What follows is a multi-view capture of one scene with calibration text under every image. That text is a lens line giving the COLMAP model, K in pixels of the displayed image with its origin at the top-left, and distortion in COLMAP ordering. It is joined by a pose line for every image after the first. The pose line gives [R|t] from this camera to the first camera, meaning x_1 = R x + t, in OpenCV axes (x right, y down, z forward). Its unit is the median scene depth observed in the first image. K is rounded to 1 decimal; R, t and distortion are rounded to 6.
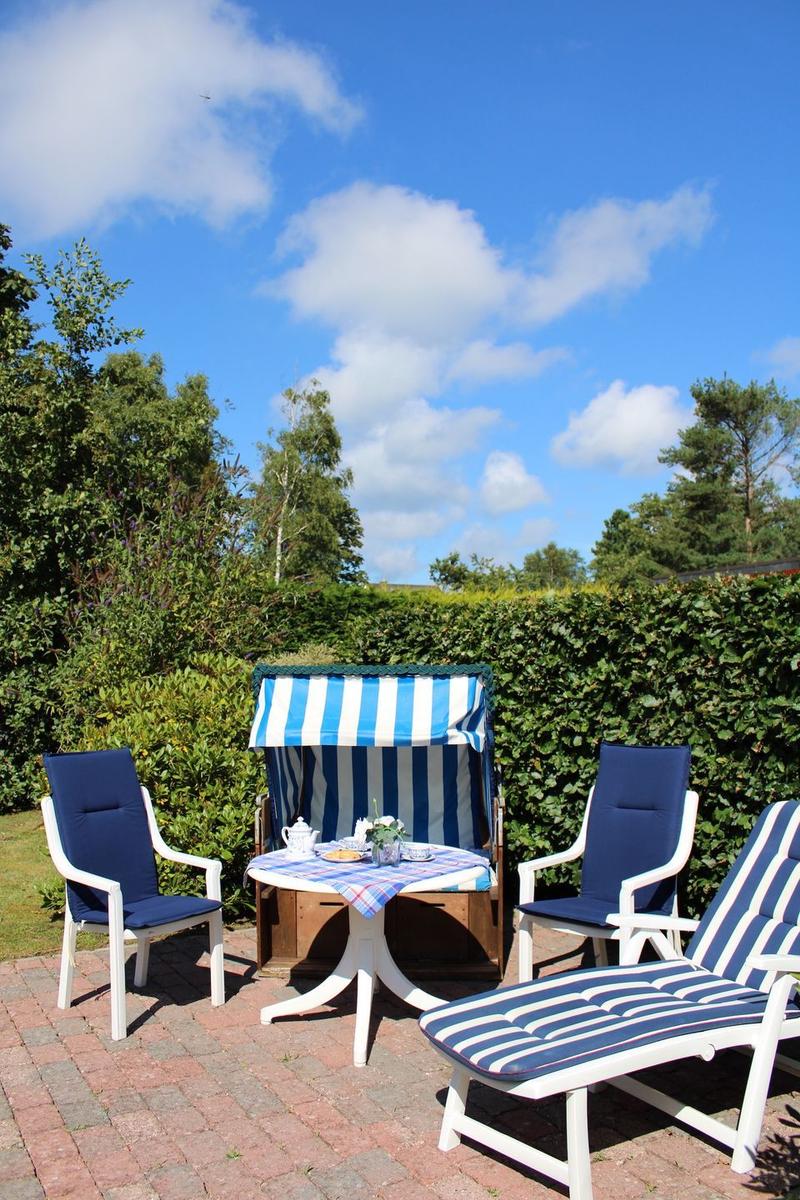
lens RADIAL K [[998.0, 0, 400.0], [0, 998.0, 600.0], [0, 0, 1]] dist [-0.128845, -0.002495]
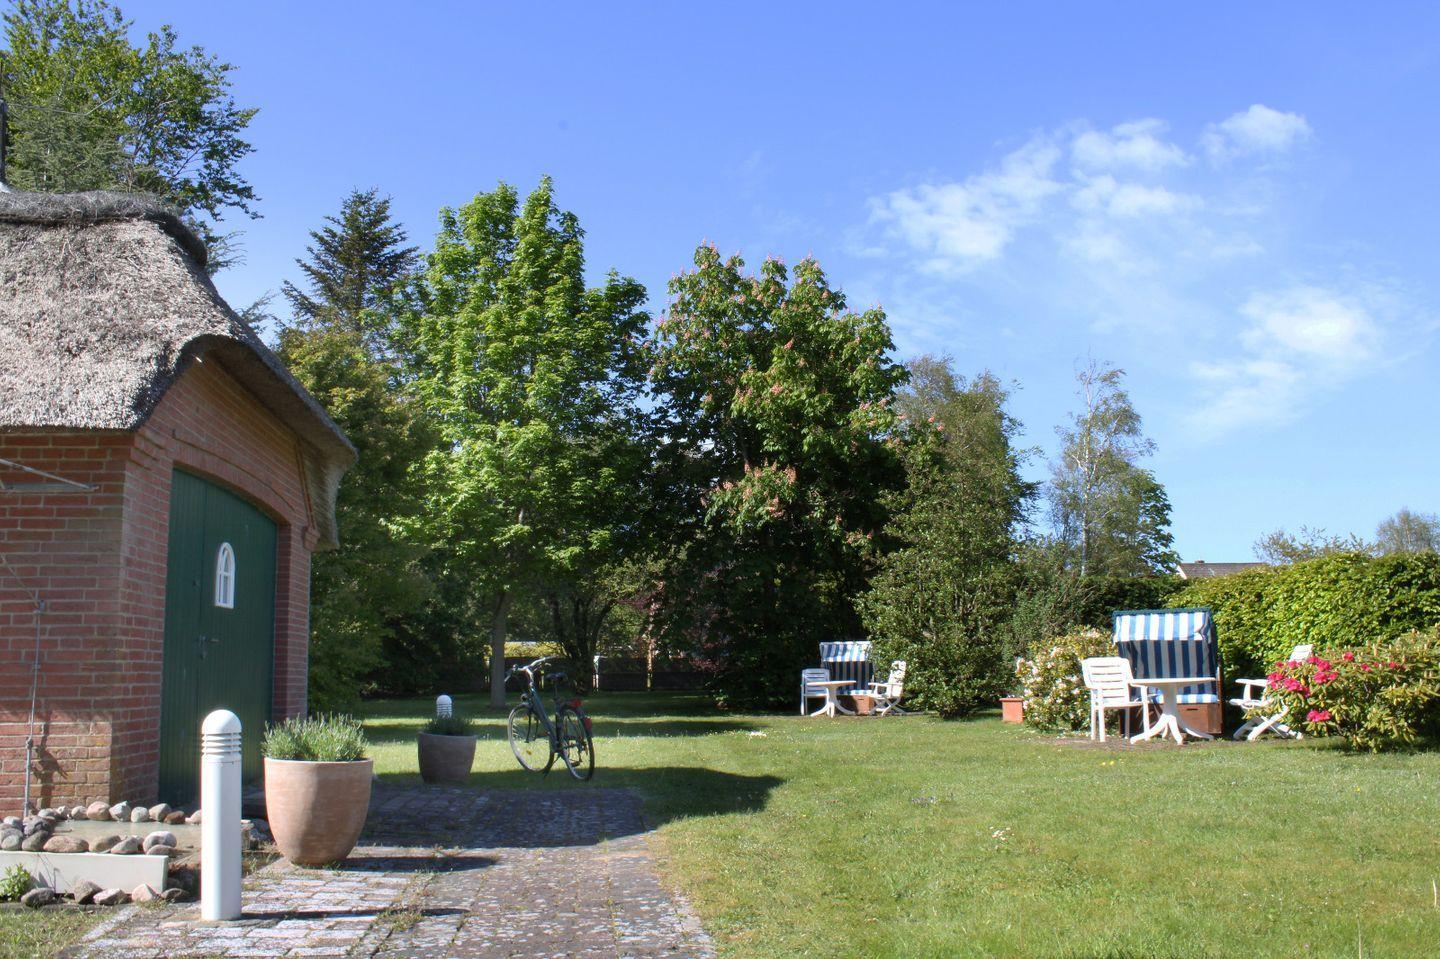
lens RADIAL K [[1197.6, 0, 720.0], [0, 1197.6, 479.5], [0, 0, 1]] dist [-0.128845, -0.002495]
pose [[0.916580, -0.068821, -0.393885, 0.010846], [0.031646, 0.994472, -0.100117, 0.000251], [0.398598, 0.079300, 0.913691, -0.169666]]
